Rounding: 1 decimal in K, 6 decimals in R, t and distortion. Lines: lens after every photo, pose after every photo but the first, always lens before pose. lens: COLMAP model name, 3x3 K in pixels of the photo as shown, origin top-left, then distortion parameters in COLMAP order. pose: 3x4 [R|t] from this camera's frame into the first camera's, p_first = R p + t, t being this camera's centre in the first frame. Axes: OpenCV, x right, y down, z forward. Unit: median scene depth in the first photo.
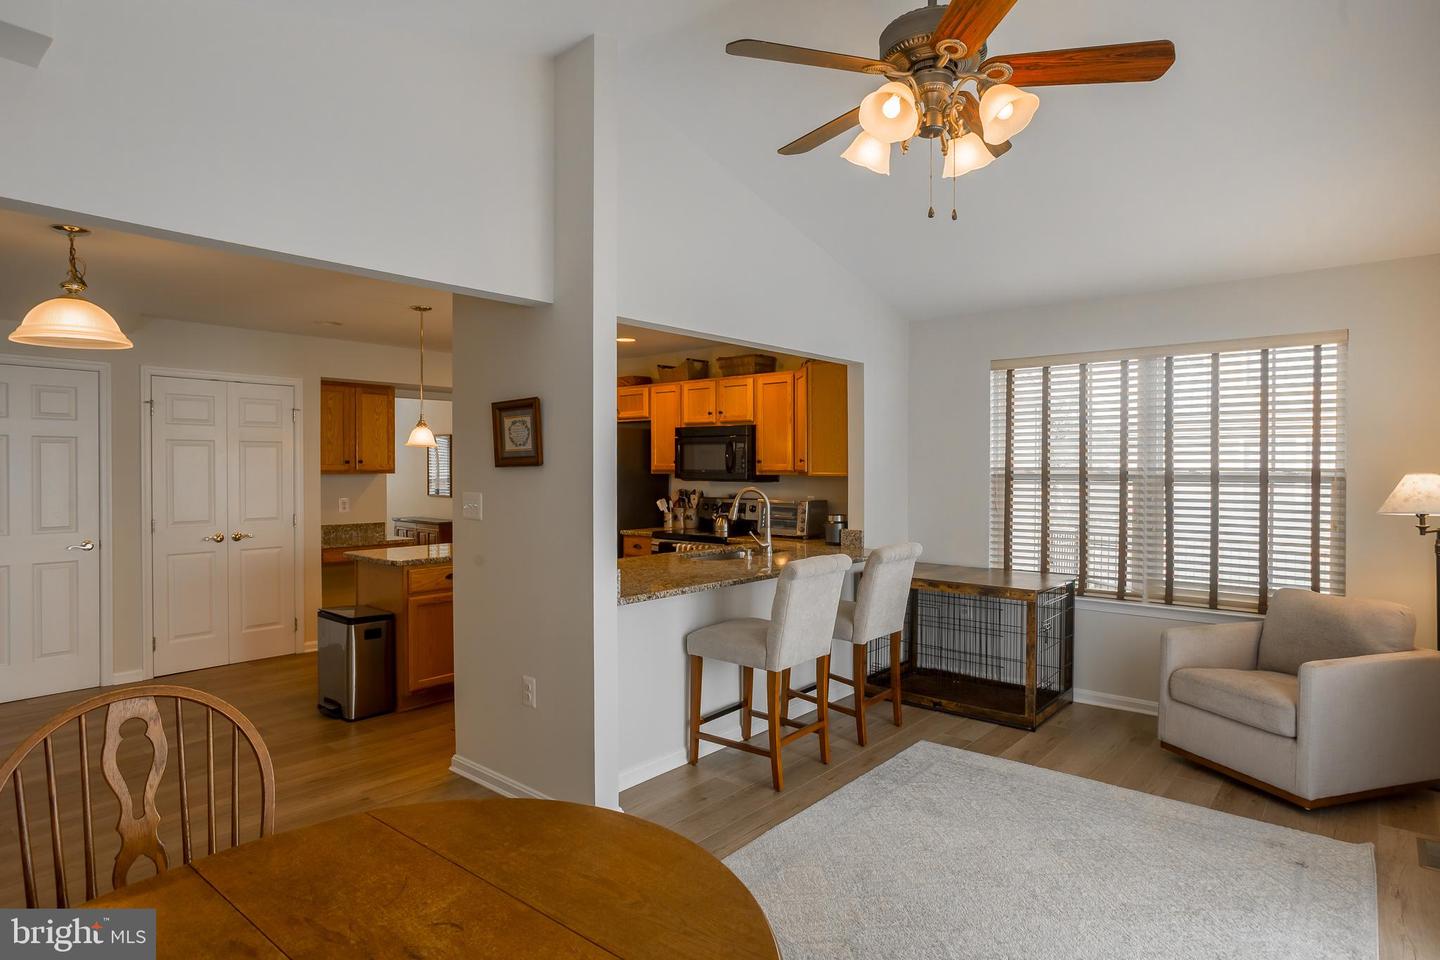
lens RADIAL K [[797.0, 0, 716.5], [0, 797.0, 469.7], [0, 0, 1]] dist [-0.037165, 0.013462]
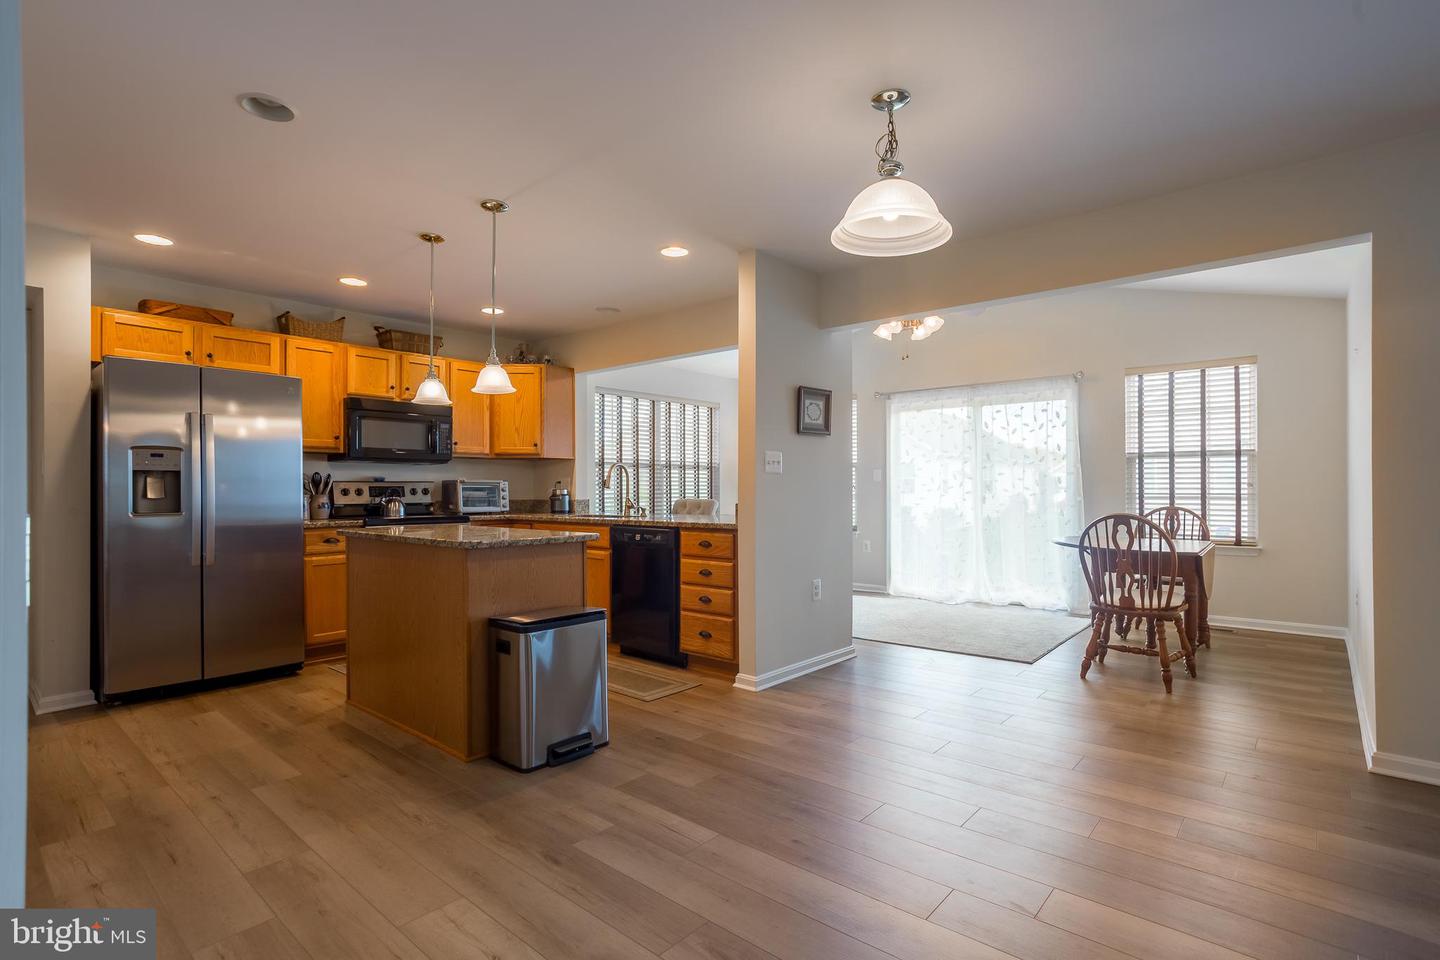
lens RADIAL K [[709.6, 0, 731.5], [0, 709.6, 487.1], [0, 0, 1]] dist [-0.024832, 0.011848]
pose [[-0.023016, 0.003359, 0.999729, -0.913008], [0.010896, 0.999936, -0.003109, 0.055575], [-0.999676, 0.010821, -0.023051, 0.703821]]
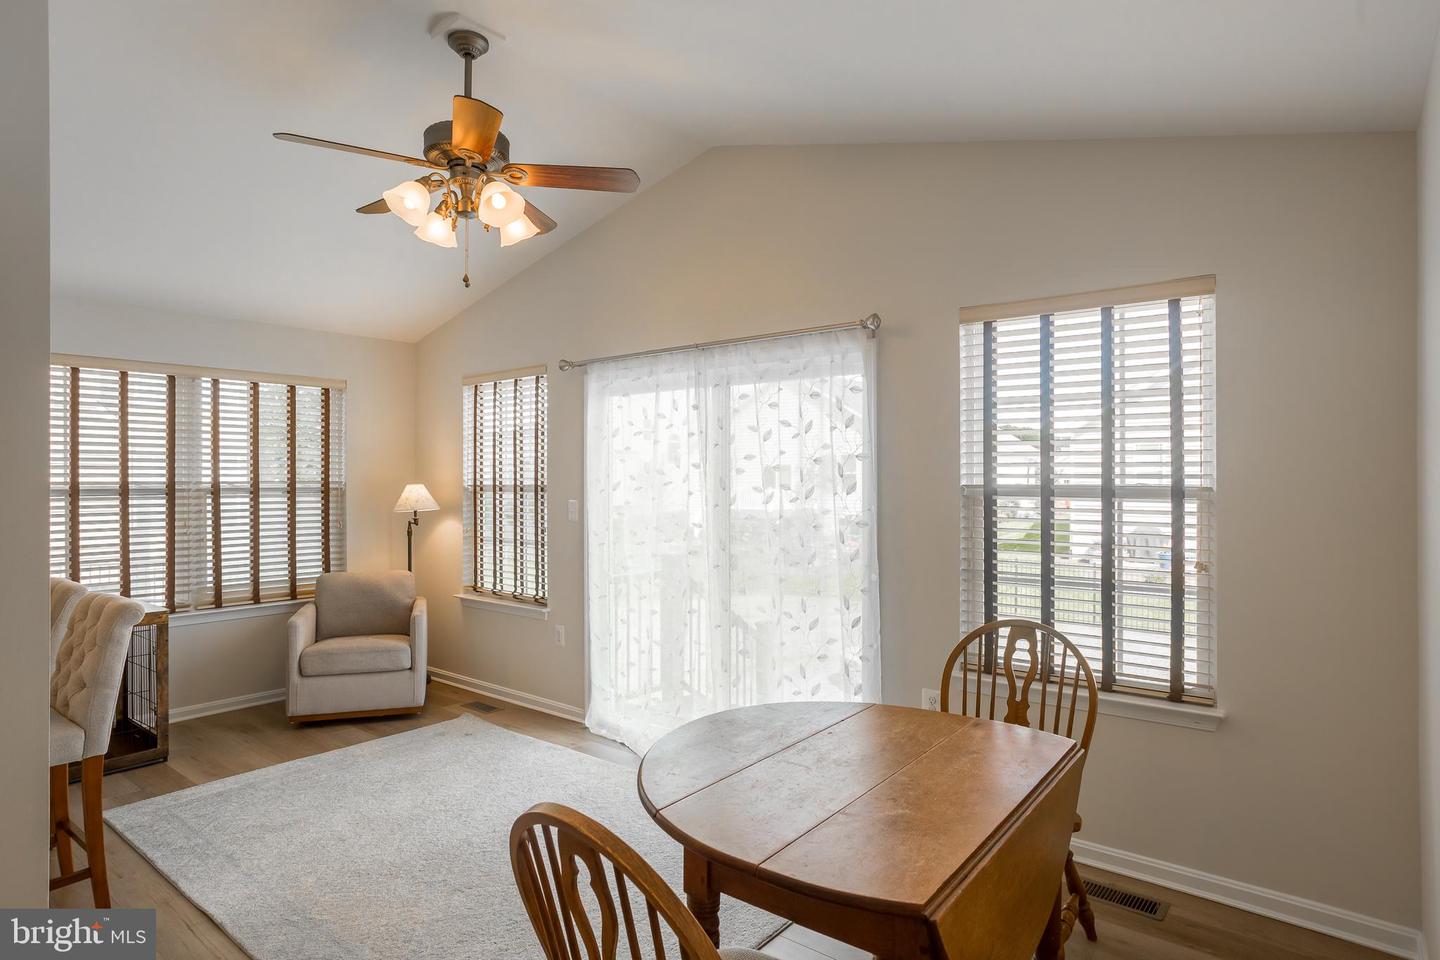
lens RADIAL K [[797.0, 0, 727.4], [0, 797.0, 476.1], [0, 0, 1]] dist [-0.037165, 0.013462]
pose [[-0.058336, 0.007427, 0.998269, -0.421936], [0.008156, 0.999942, -0.006963, 0.002848], [-0.998264, 0.007736, -0.058393, 0.281469]]
